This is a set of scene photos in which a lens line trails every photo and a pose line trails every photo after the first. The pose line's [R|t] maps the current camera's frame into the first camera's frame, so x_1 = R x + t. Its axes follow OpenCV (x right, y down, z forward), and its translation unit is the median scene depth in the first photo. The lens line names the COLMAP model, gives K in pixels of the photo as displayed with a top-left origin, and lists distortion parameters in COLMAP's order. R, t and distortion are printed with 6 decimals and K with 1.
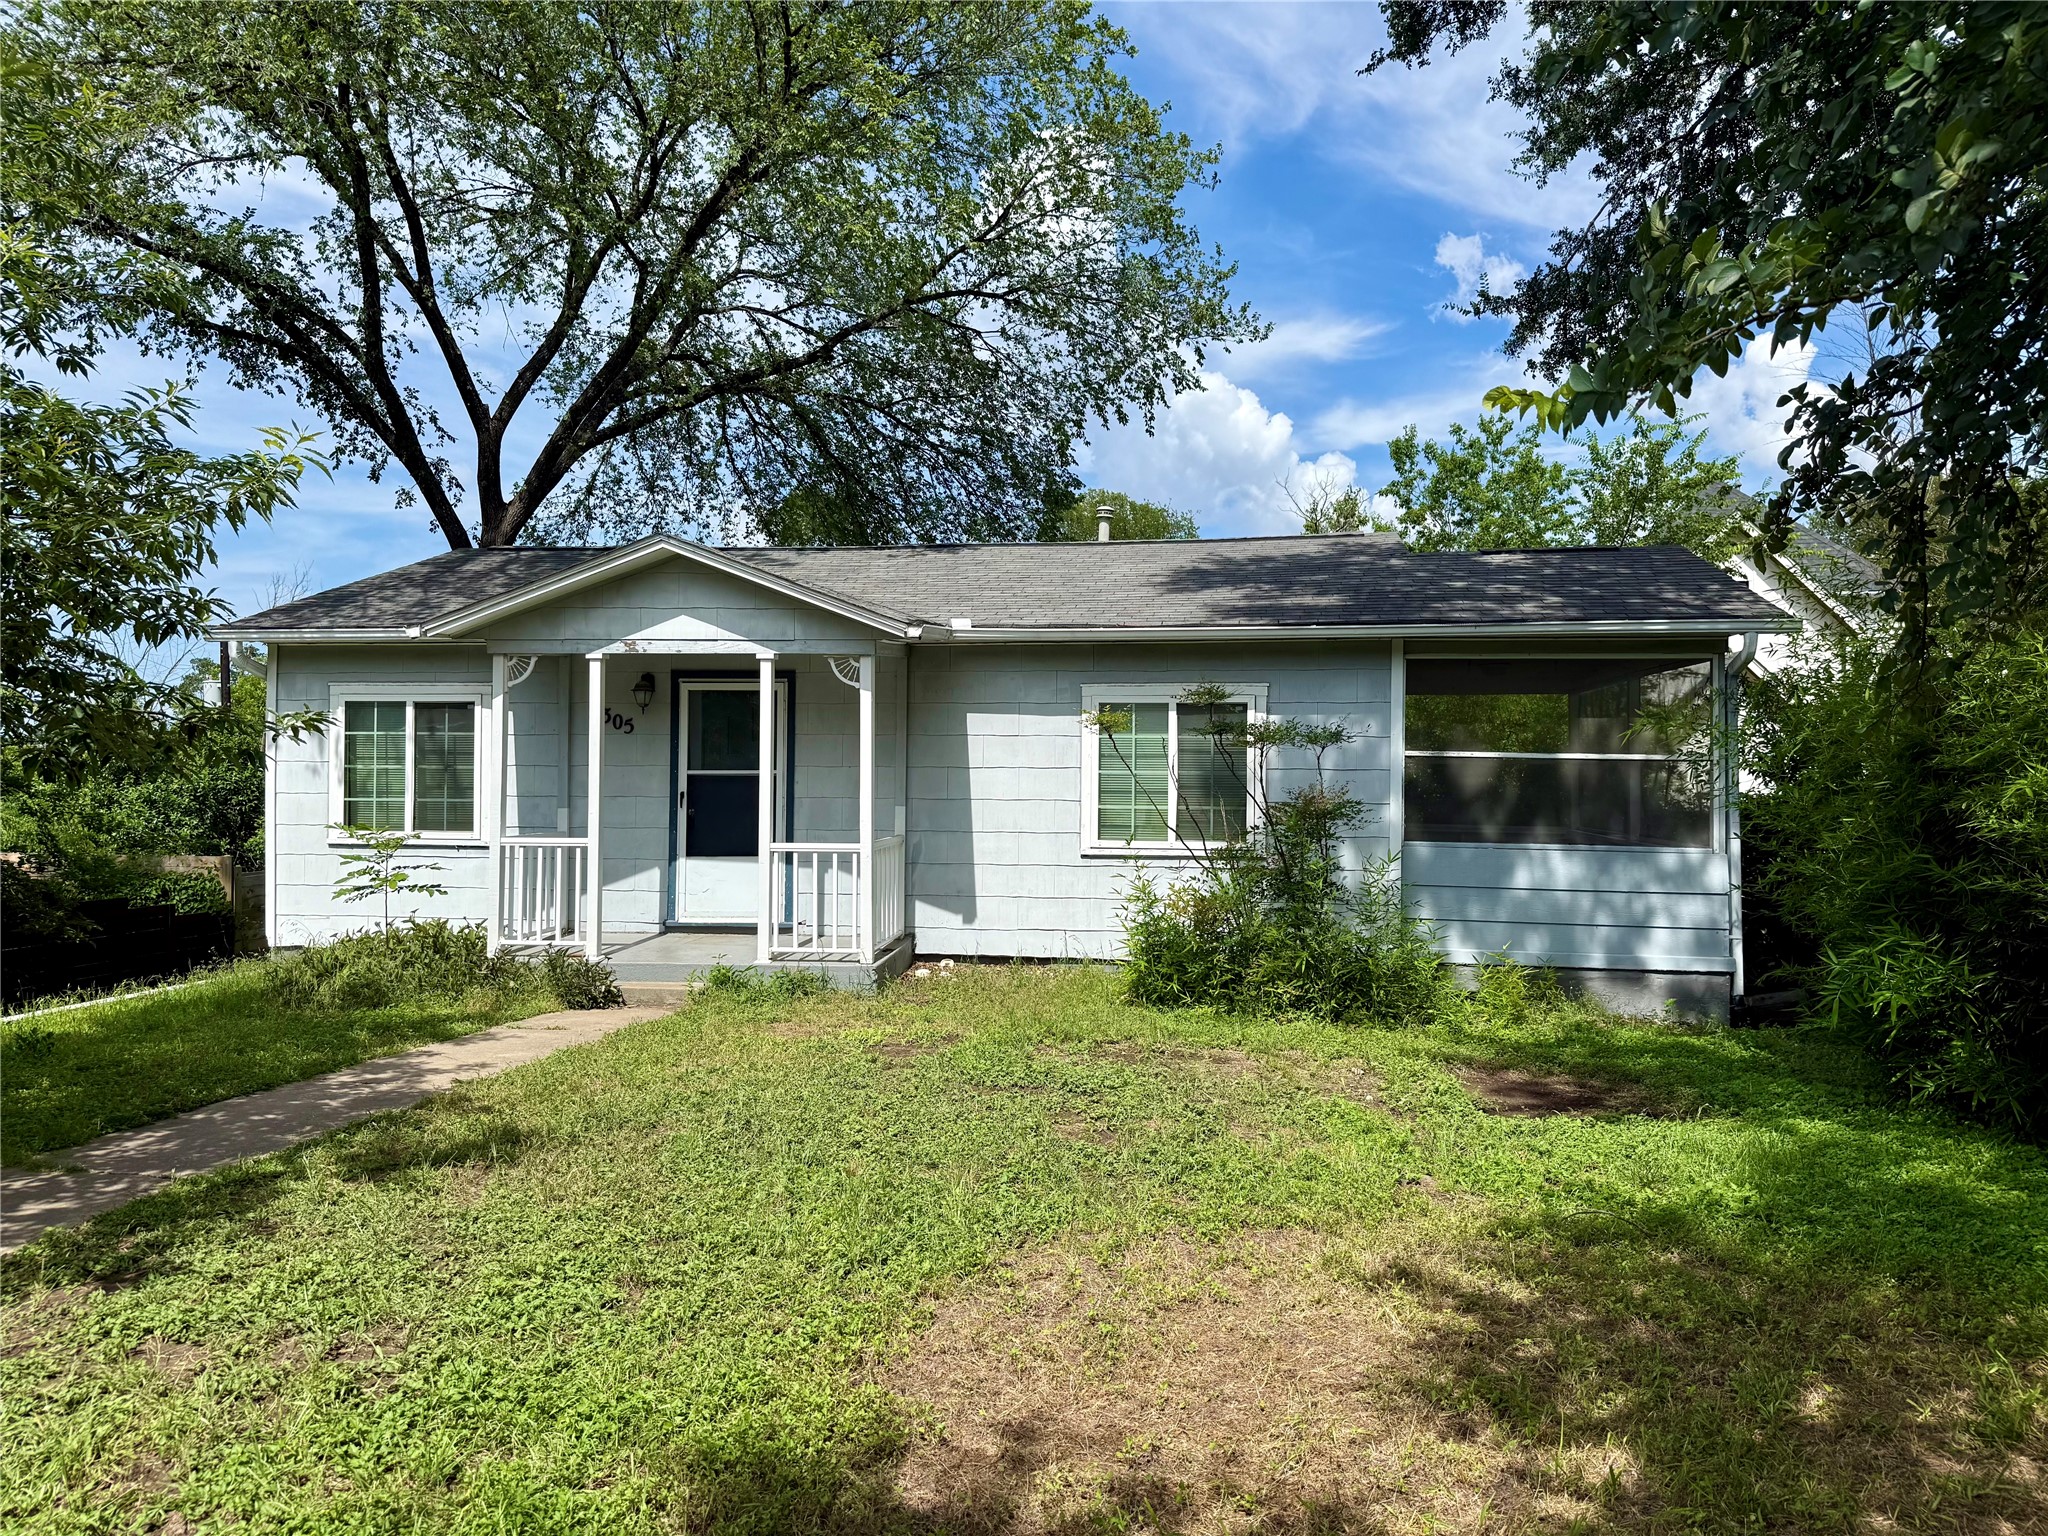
lens RADIAL K [[1425.3, 0, 1025.7], [0, 1425.3, 769.4], [0, 0, 1]] dist [0.038849, -0.001947]
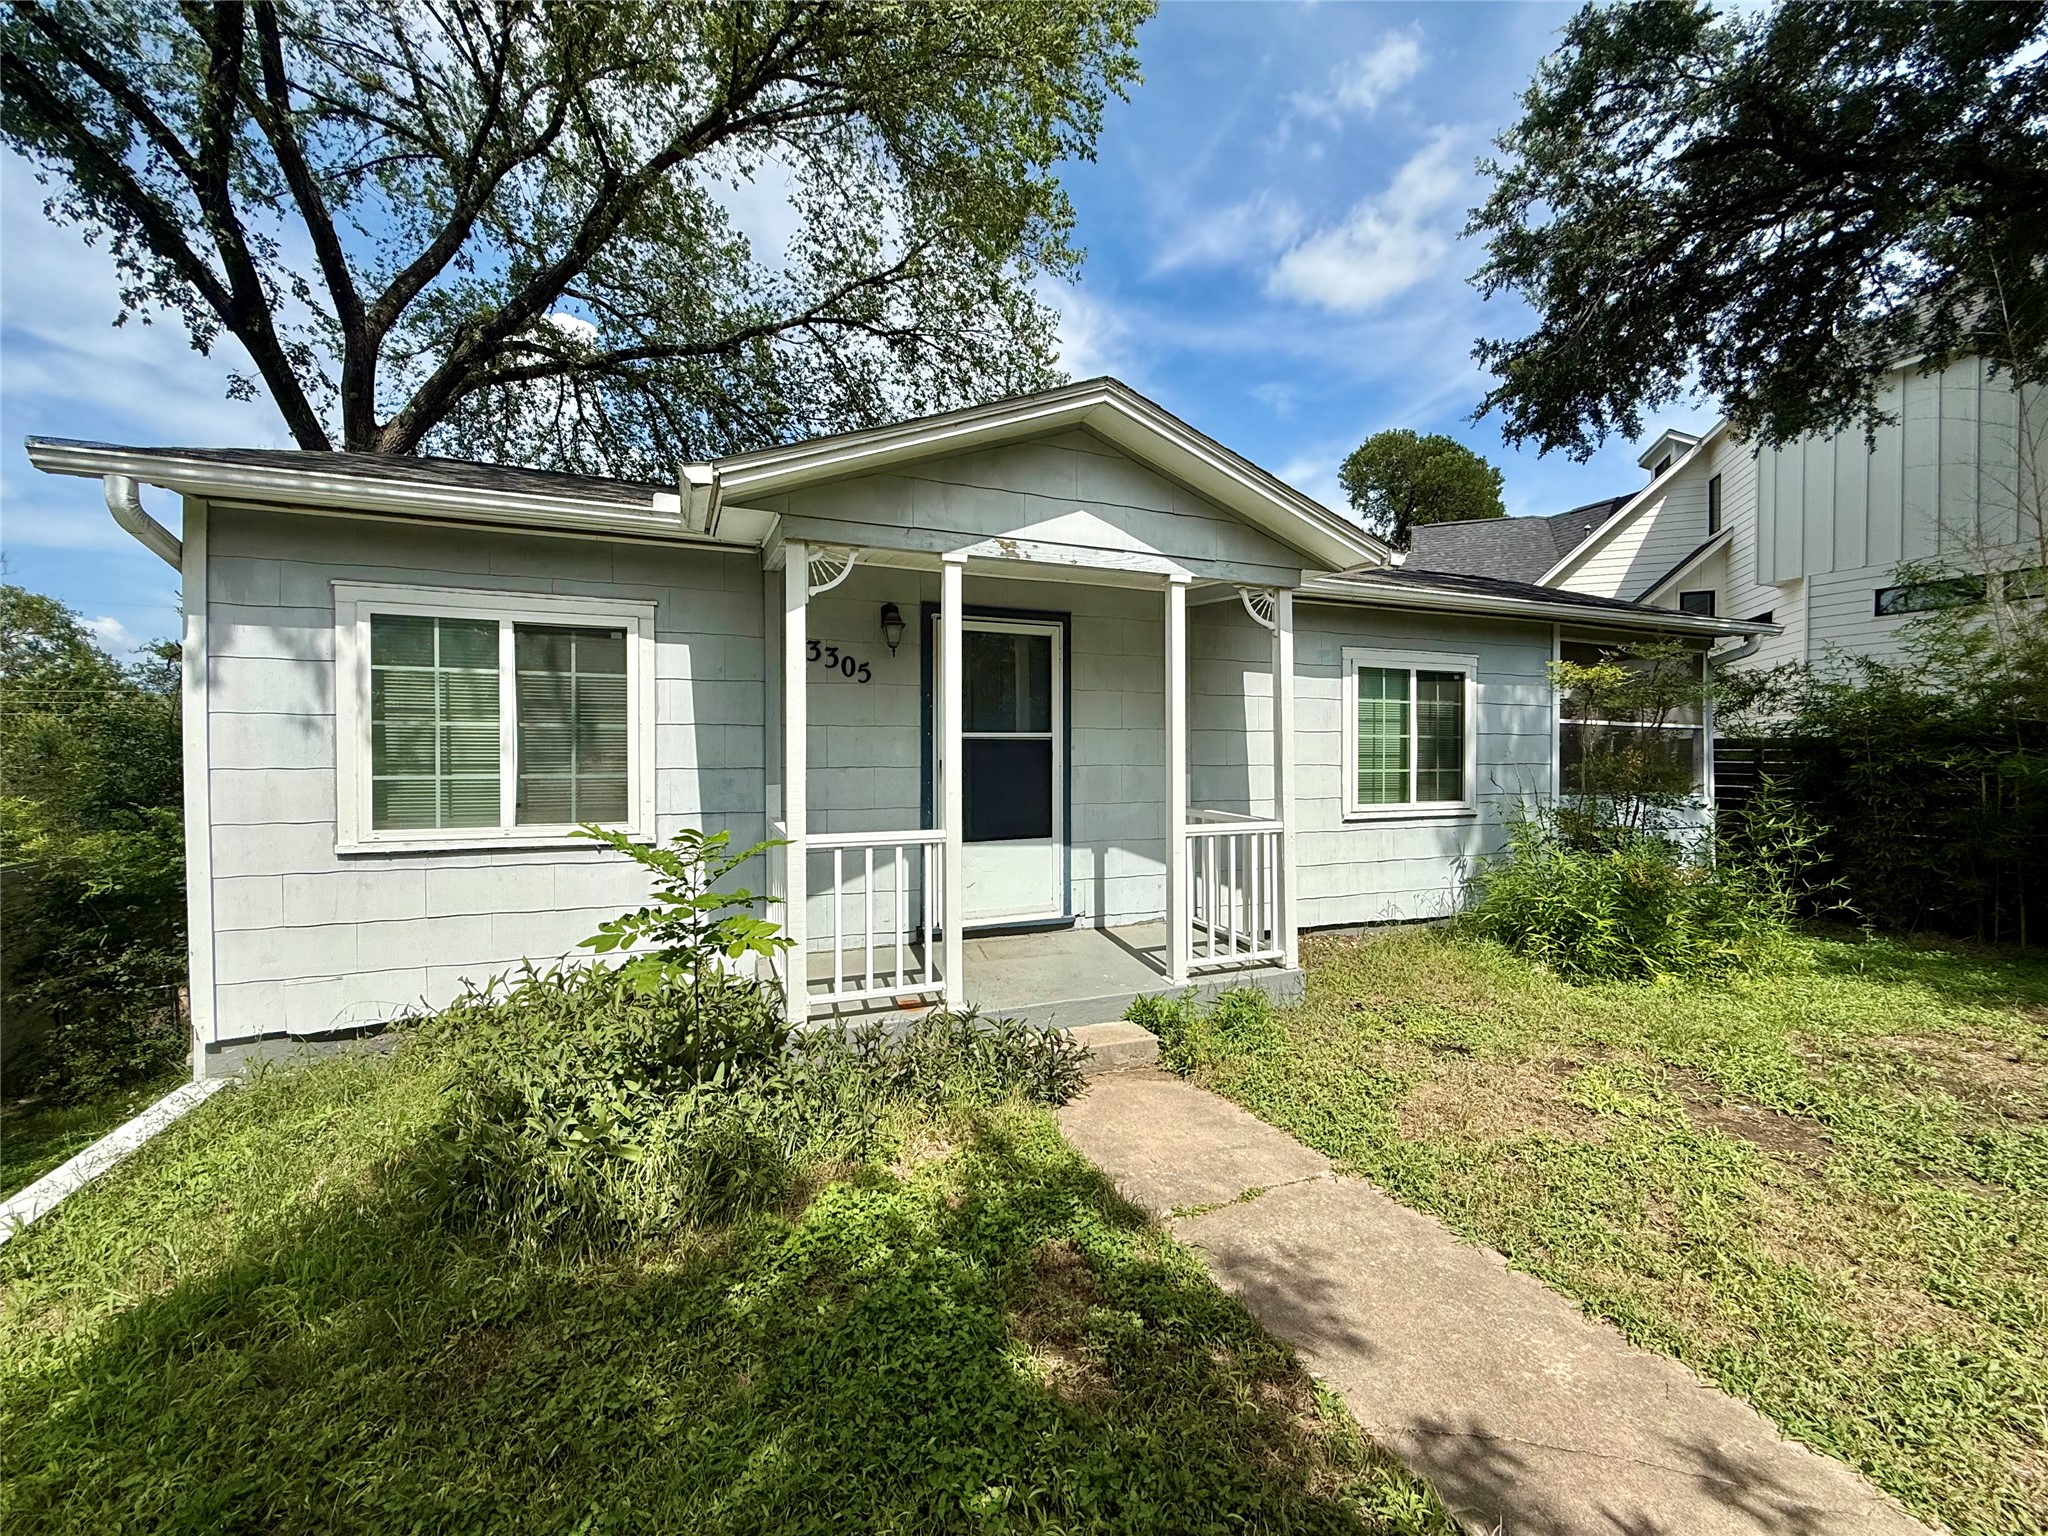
lens RADIAL K [[822.9, 0, 1021.9], [0, 822.9, 760.6], [0, 0, 1]] dist [0.009015, 0.000400]
pose [[0.871590, -0.010174, 0.490130, -0.410803], [0.001854, 0.999846, 0.017457, 0.008172], [-0.490232, -0.014306, 0.871475, 0.572544]]
